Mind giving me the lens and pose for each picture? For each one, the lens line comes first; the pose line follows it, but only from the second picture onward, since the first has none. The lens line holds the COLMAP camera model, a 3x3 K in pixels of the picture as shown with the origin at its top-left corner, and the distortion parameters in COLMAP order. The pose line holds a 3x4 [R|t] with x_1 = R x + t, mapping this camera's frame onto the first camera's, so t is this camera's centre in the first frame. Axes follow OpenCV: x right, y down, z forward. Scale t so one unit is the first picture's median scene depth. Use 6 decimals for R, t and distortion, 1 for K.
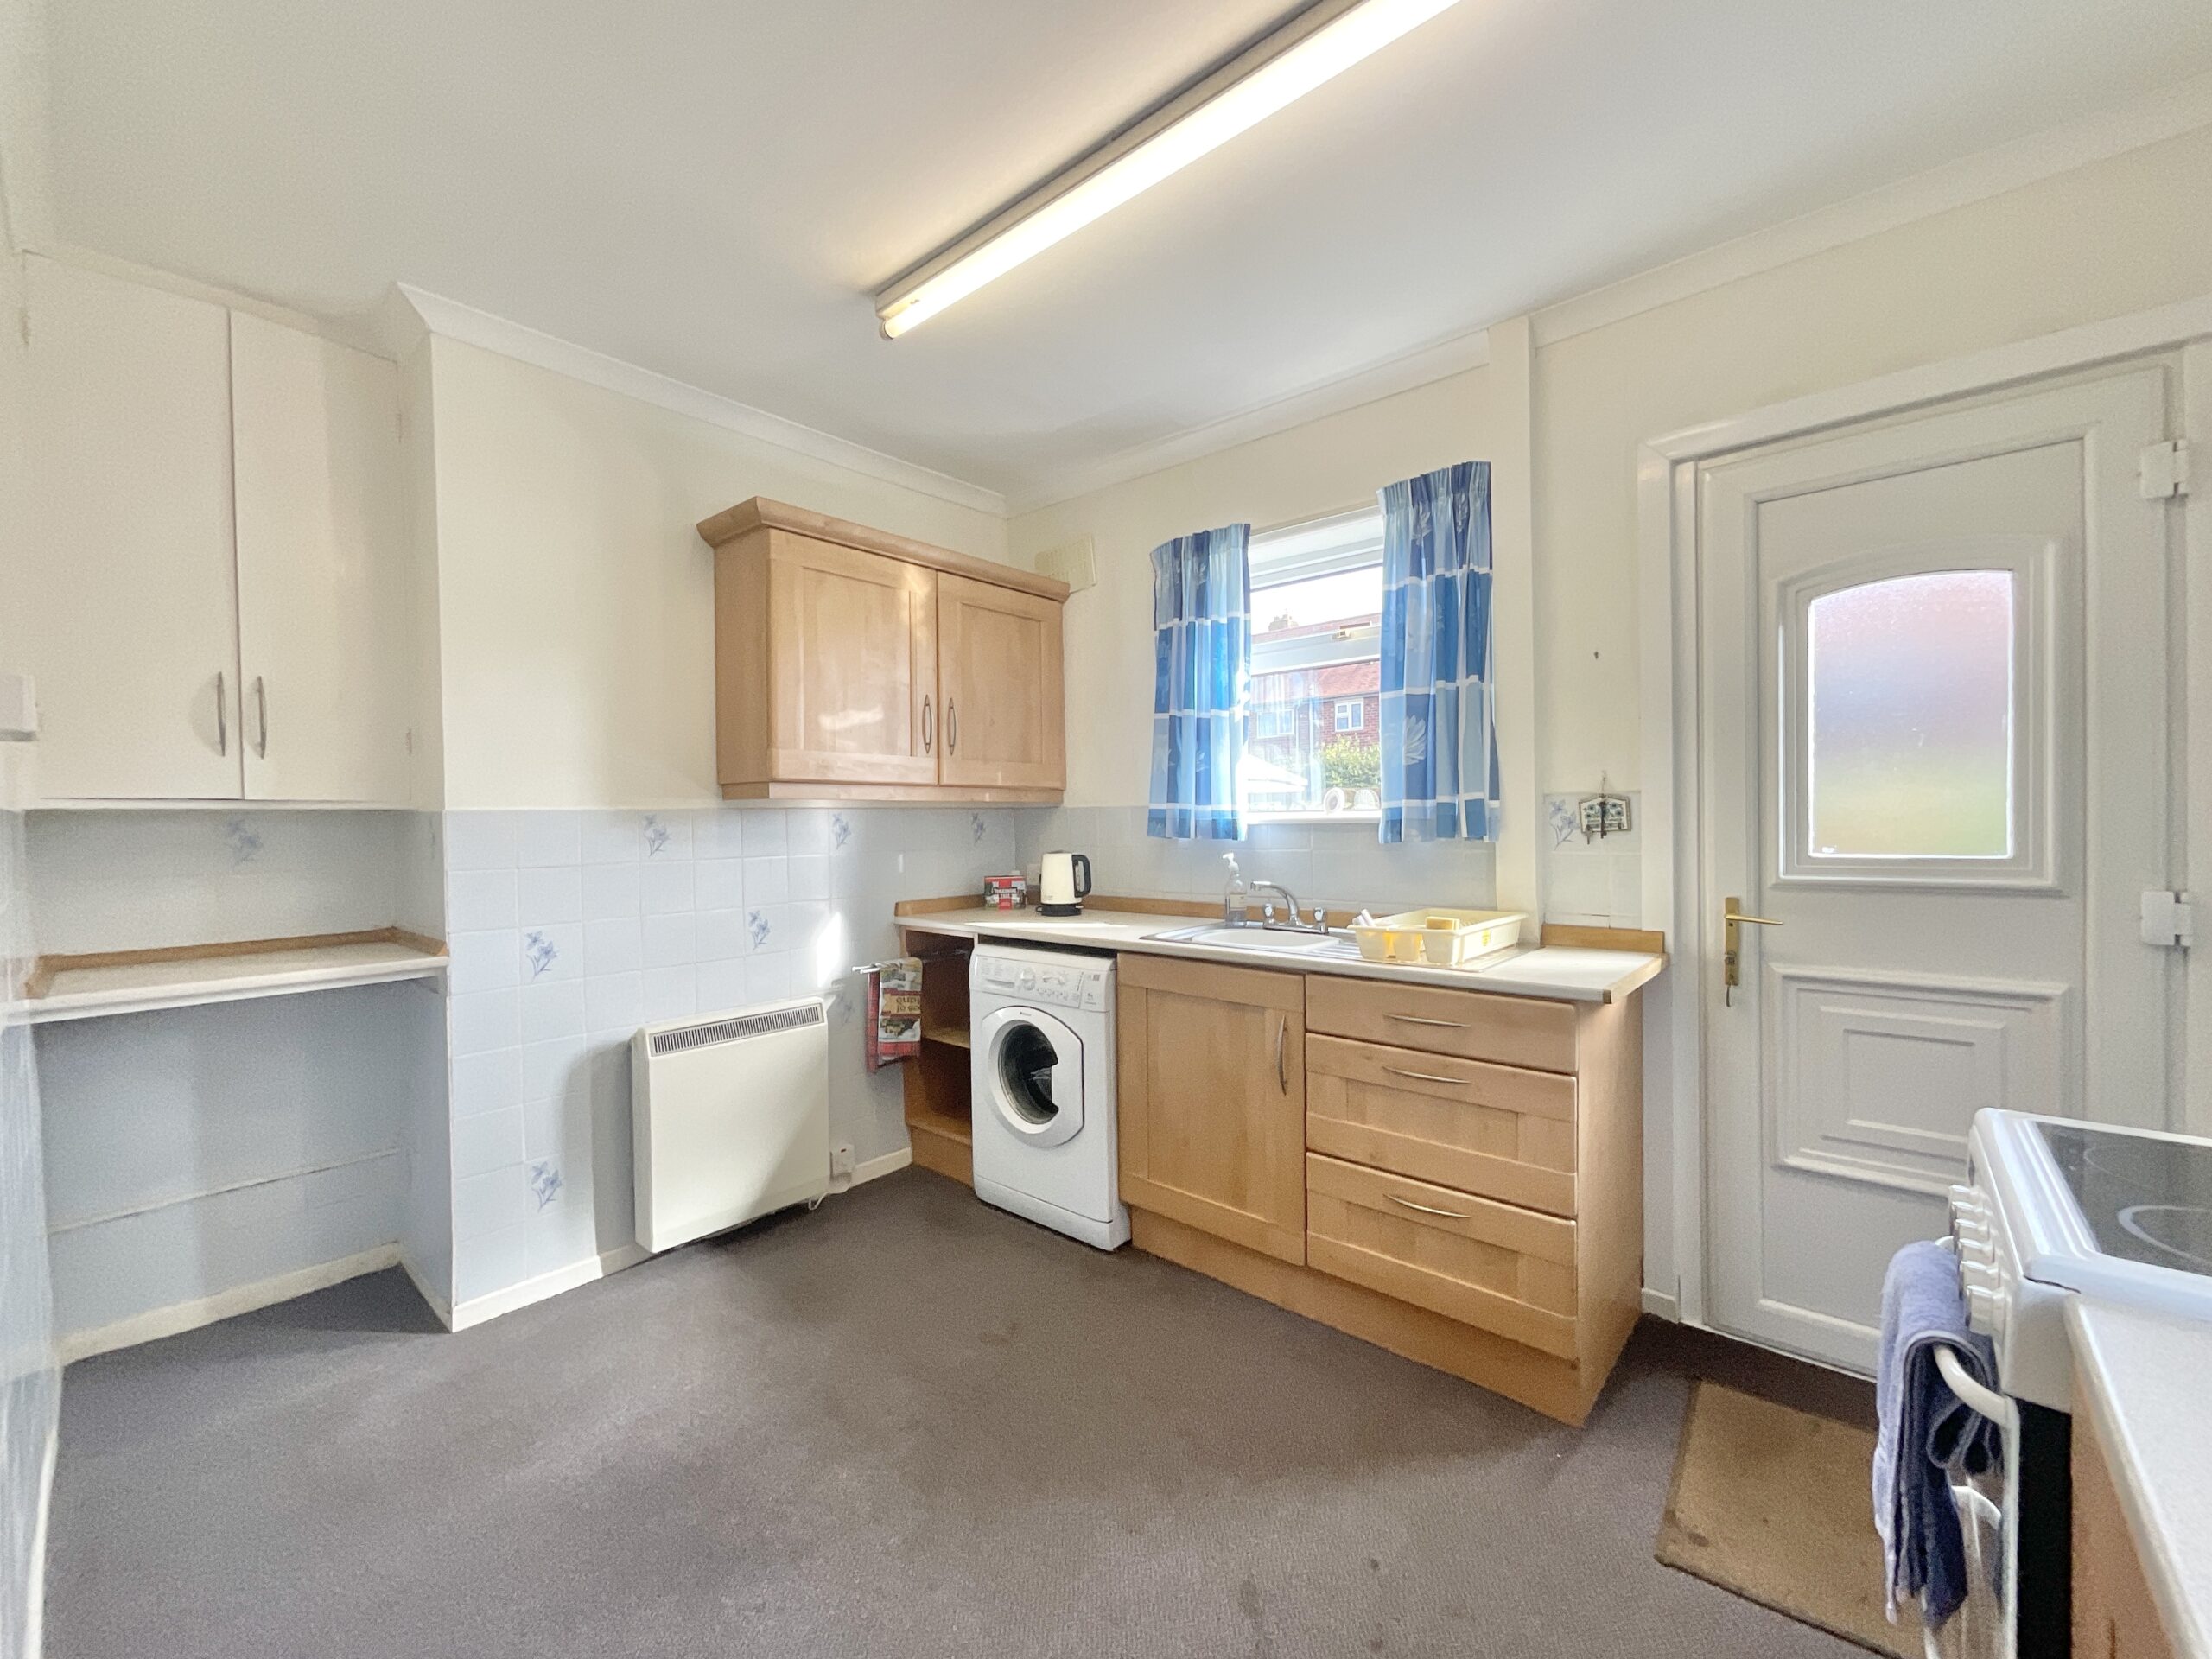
lens RADIAL K [[892.2, 0, 1101.9], [0, 892.2, 832.7], [0, 0, 1]] dist [0.009359, 0.000181]
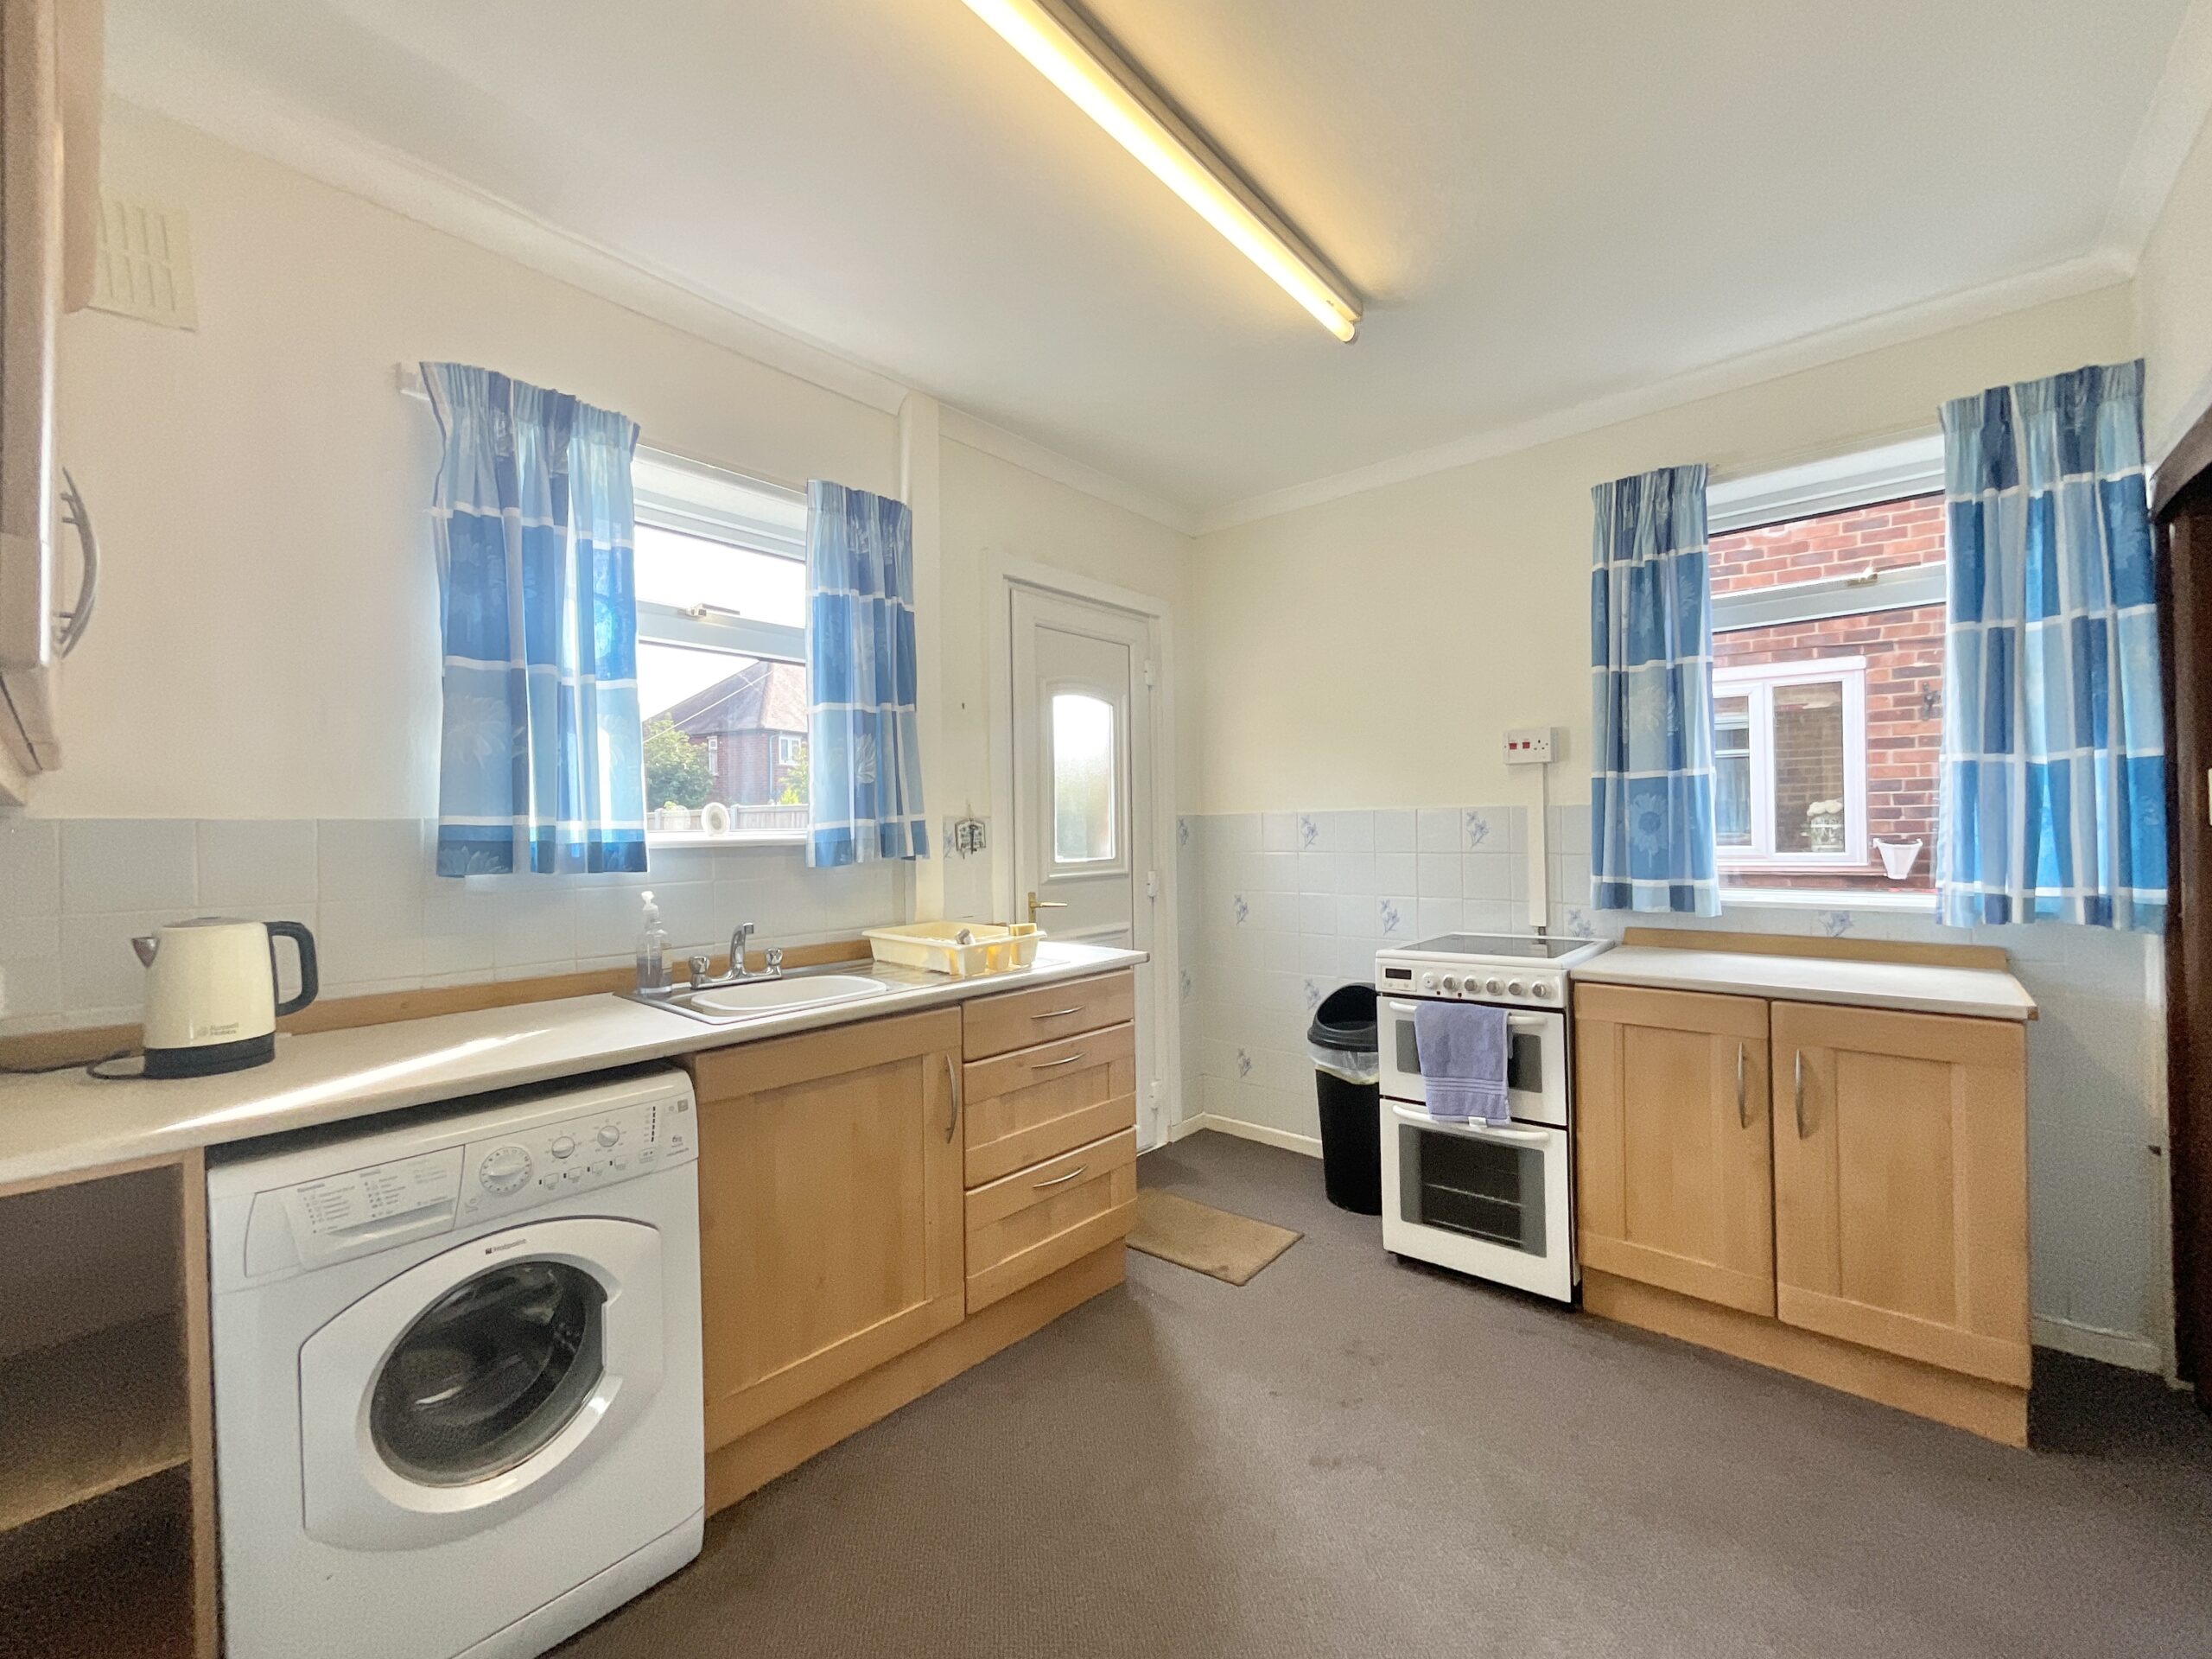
lens RADIAL K [[892.2, 0, 1101.8], [0, 892.2, 831.2], [0, 0, 1]] dist [0.009359, 0.000181]
pose [[0.022153, 0.006933, 0.999731, -0.635887], [0.027087, 0.999605, -0.007533, -0.010336], [-0.999388, 0.027247, 0.021957, 0.742264]]
